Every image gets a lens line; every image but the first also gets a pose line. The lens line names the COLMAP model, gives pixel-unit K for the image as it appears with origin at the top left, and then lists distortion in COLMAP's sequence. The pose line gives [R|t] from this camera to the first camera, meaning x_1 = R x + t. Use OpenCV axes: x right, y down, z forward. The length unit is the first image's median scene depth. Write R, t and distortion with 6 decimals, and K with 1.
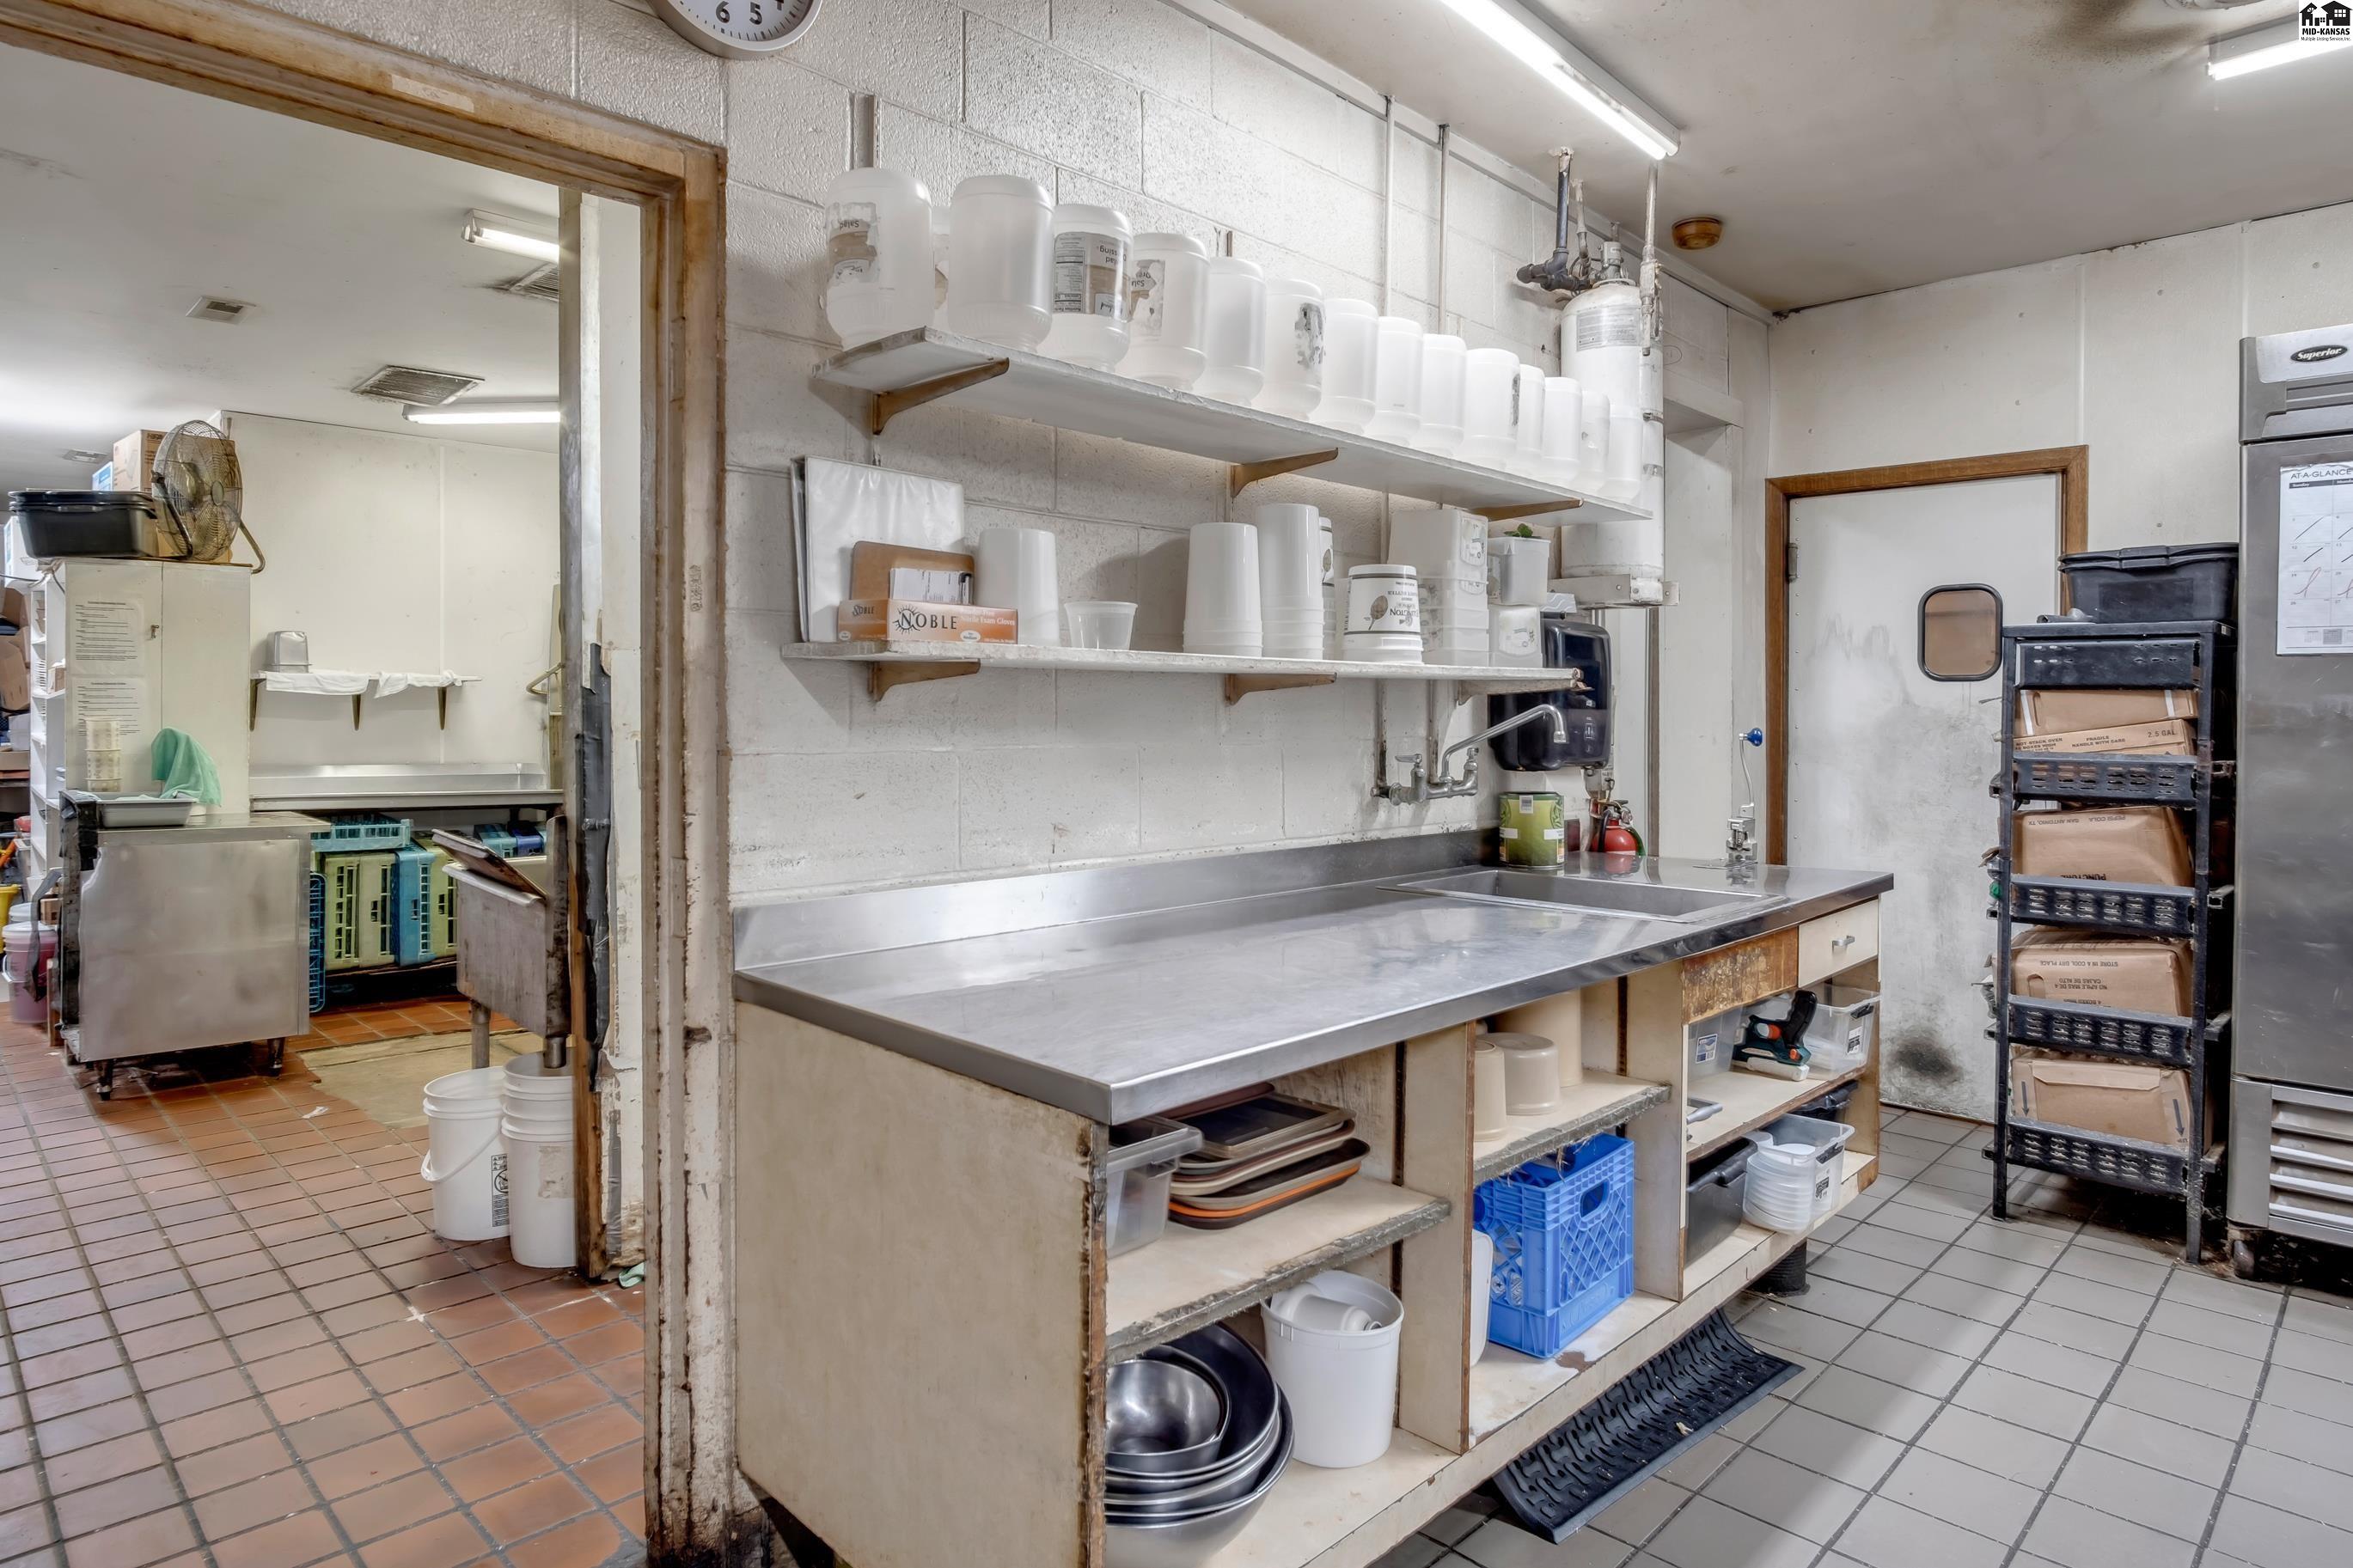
lens RADIAL K [[1356.7, 0, 1138.4], [0, 1356.7, 729.4], [0, 0, 1]] dist [0.002631, -0.000009]
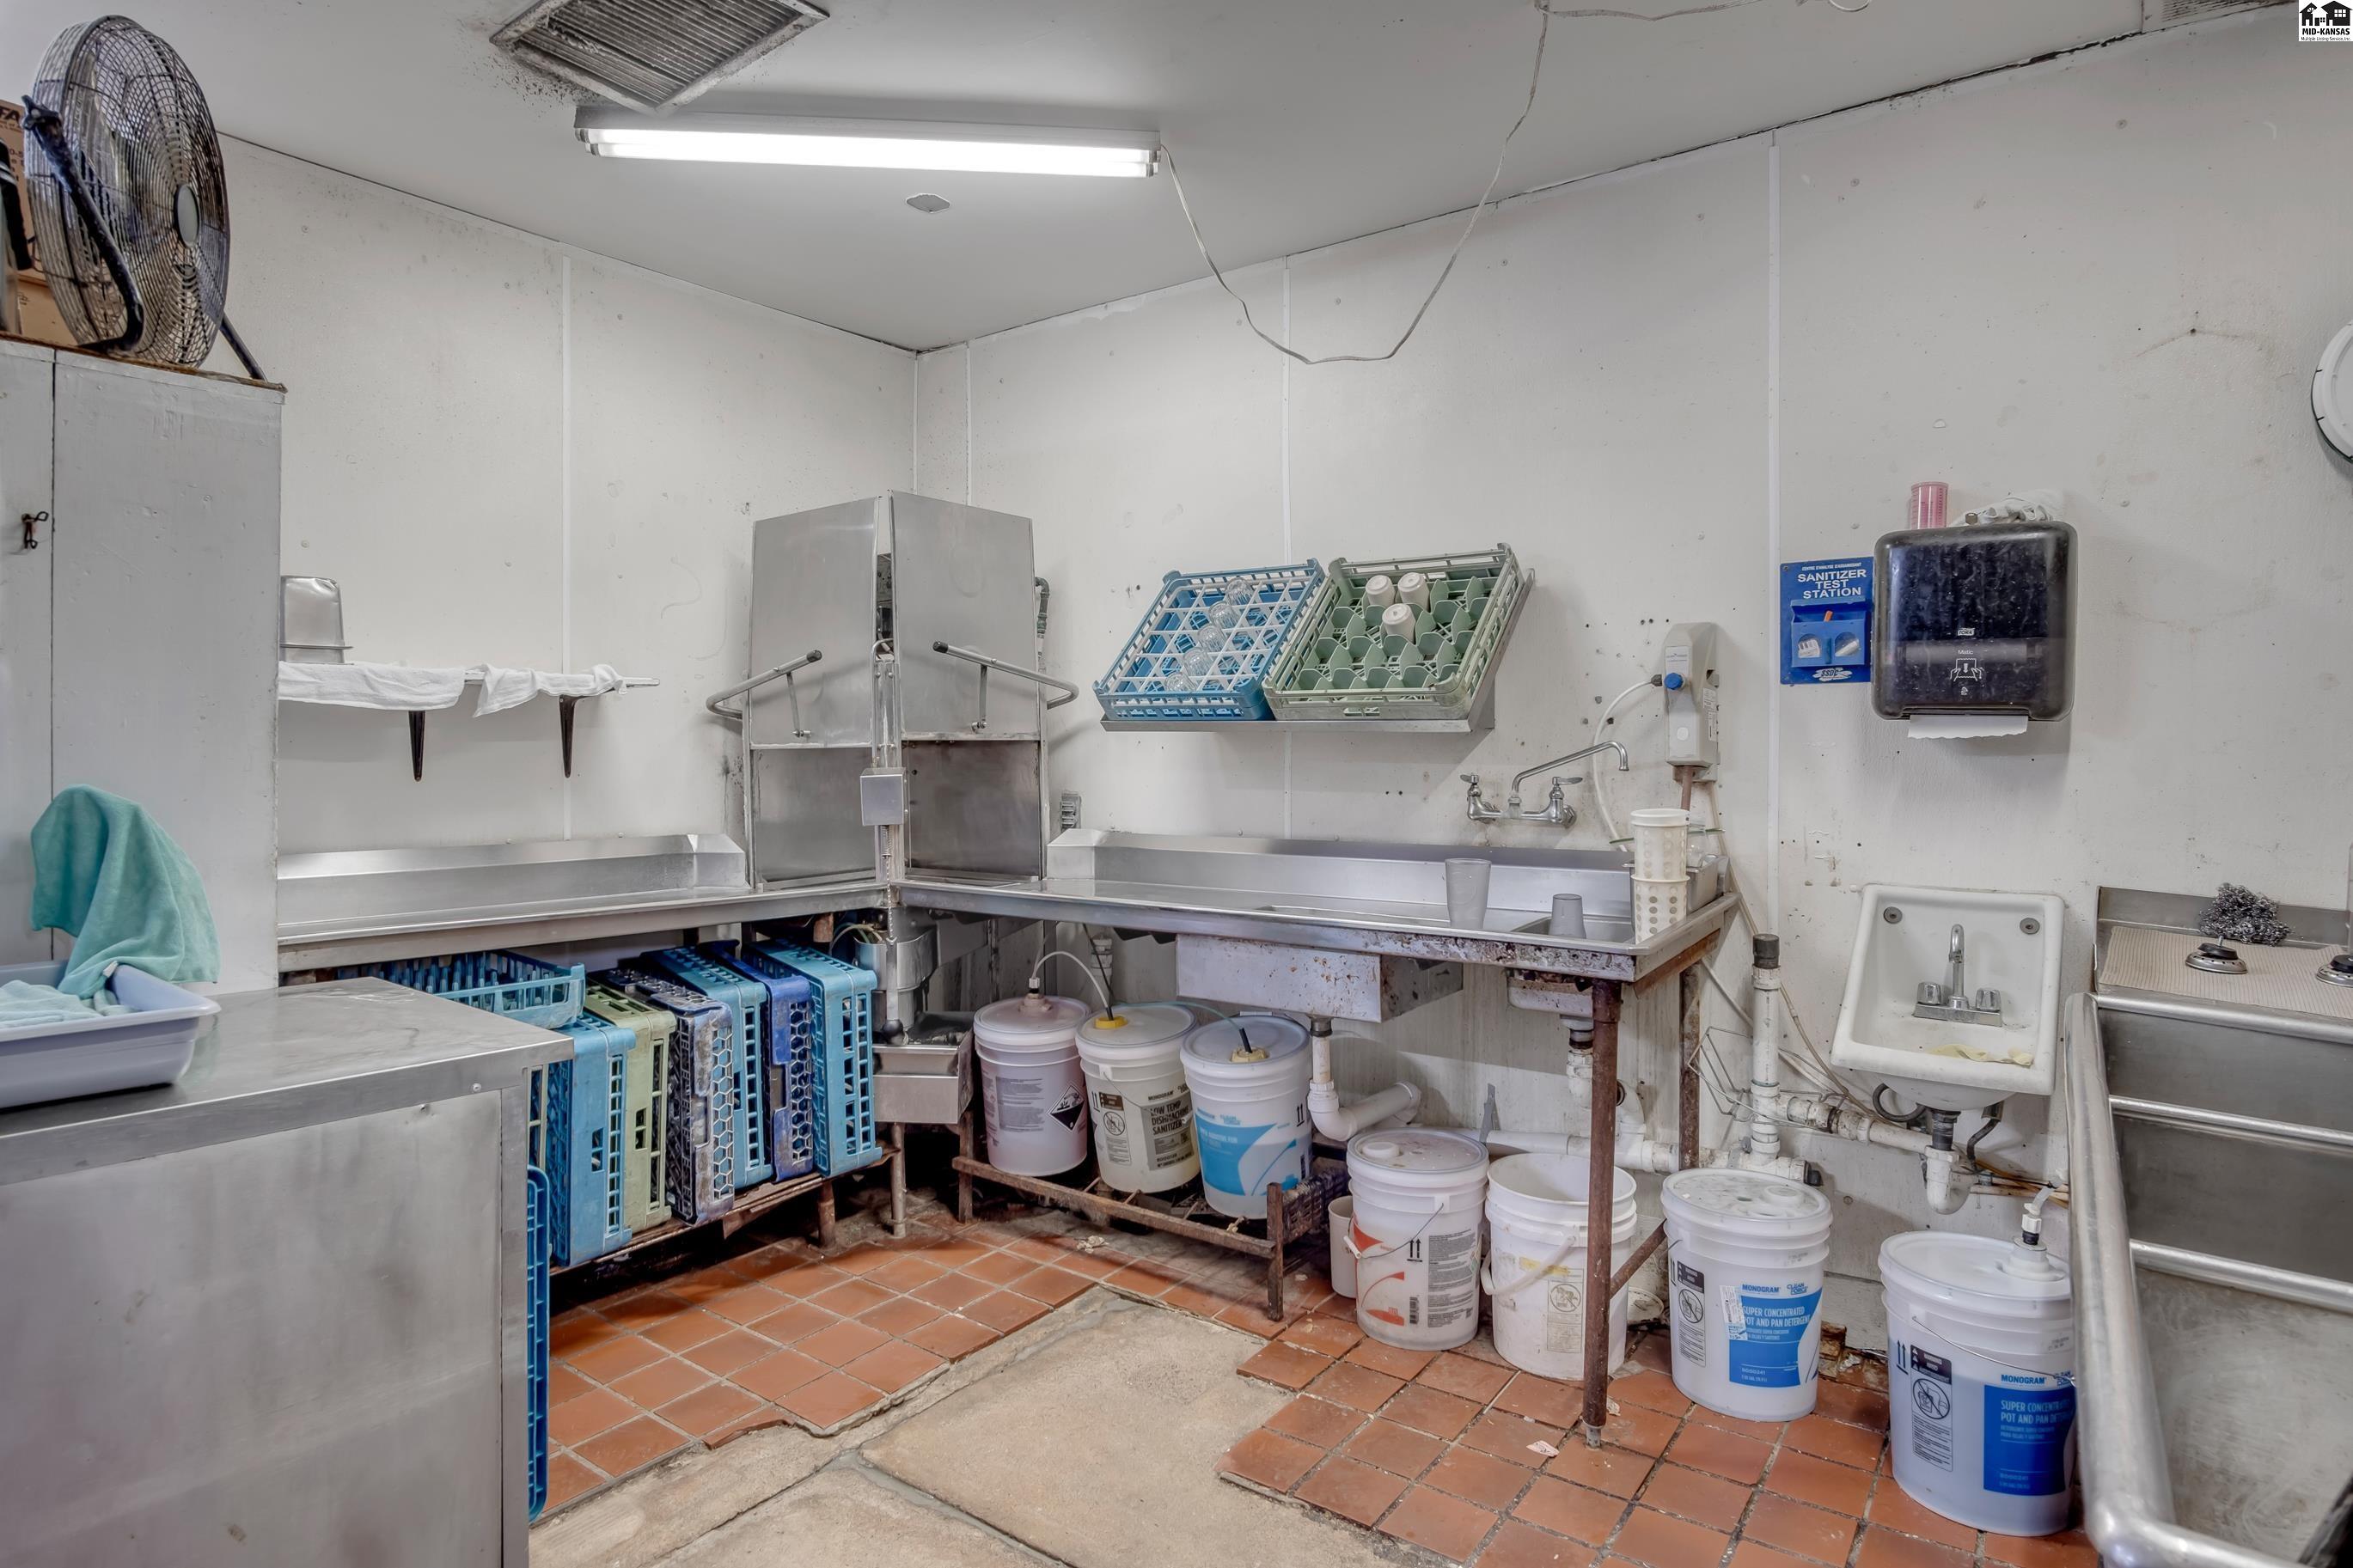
lens RADIAL K [[1270.2, 0, 1173.8], [0, 1270.2, 764.6], [0, 0, 1]] dist [-0.007976, -0.000696]
pose [[0.984975, -0.003825, 0.172652, -0.405699], [0.003204, 0.999987, 0.003876, -0.006664], [-0.172665, -0.003265, 0.984975, 0.514868]]
